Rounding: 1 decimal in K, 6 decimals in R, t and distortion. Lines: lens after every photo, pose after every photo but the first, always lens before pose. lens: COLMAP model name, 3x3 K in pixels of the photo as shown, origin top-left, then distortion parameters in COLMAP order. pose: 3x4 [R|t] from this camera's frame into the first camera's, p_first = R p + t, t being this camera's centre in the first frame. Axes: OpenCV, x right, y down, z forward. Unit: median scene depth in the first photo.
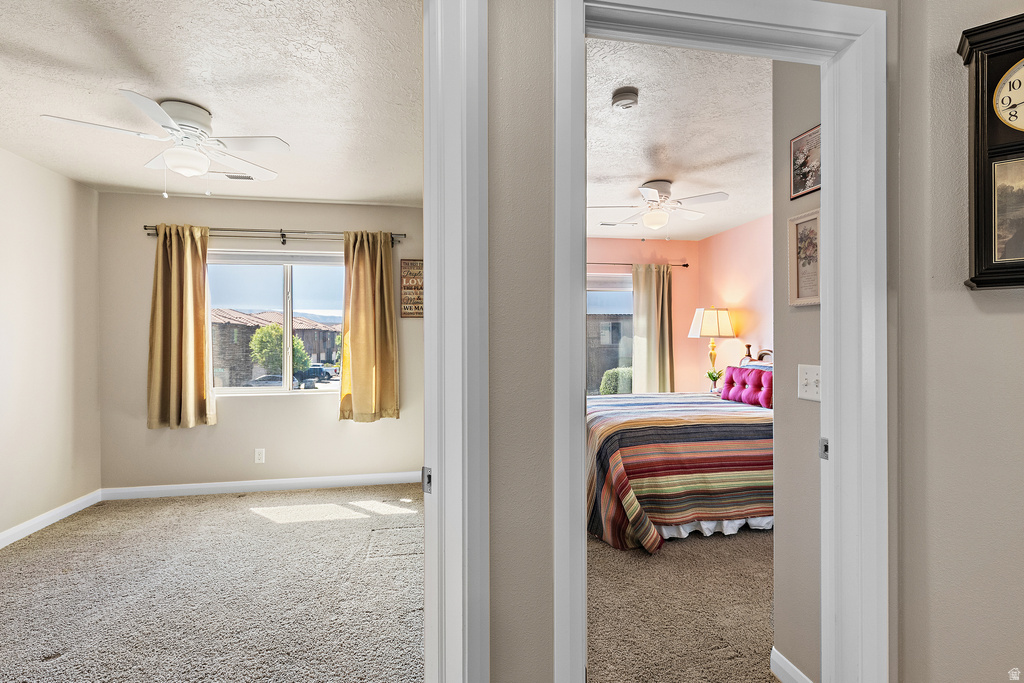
lens RADIAL K [[462.8, 0, 512.1], [0, 462.8, 337.2], [0, 0, 1]] dist [0.004036, -0.000274]
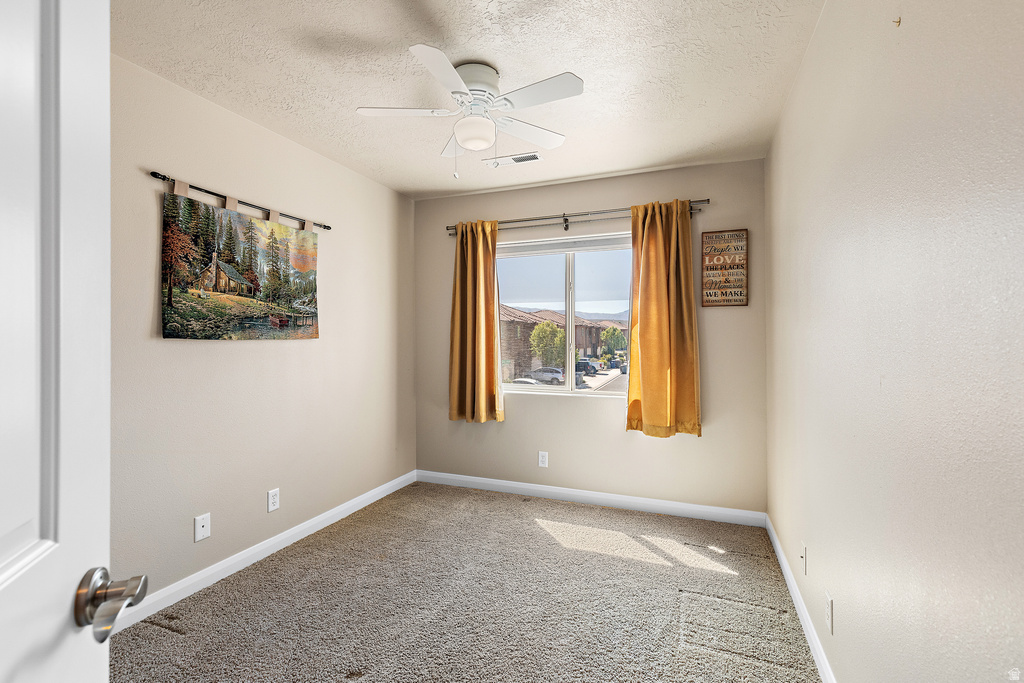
lens RADIAL K [[462.8, 0, 514.7], [0, 462.8, 337.7], [0, 0, 1]] dist [0.004036, -0.000274]
pose [[0.854224, 0.004961, -0.519881, -0.115765], [0.000178, 0.999952, 0.009835, 0.002087], [0.519904, -0.008494, 0.854182, 0.184710]]
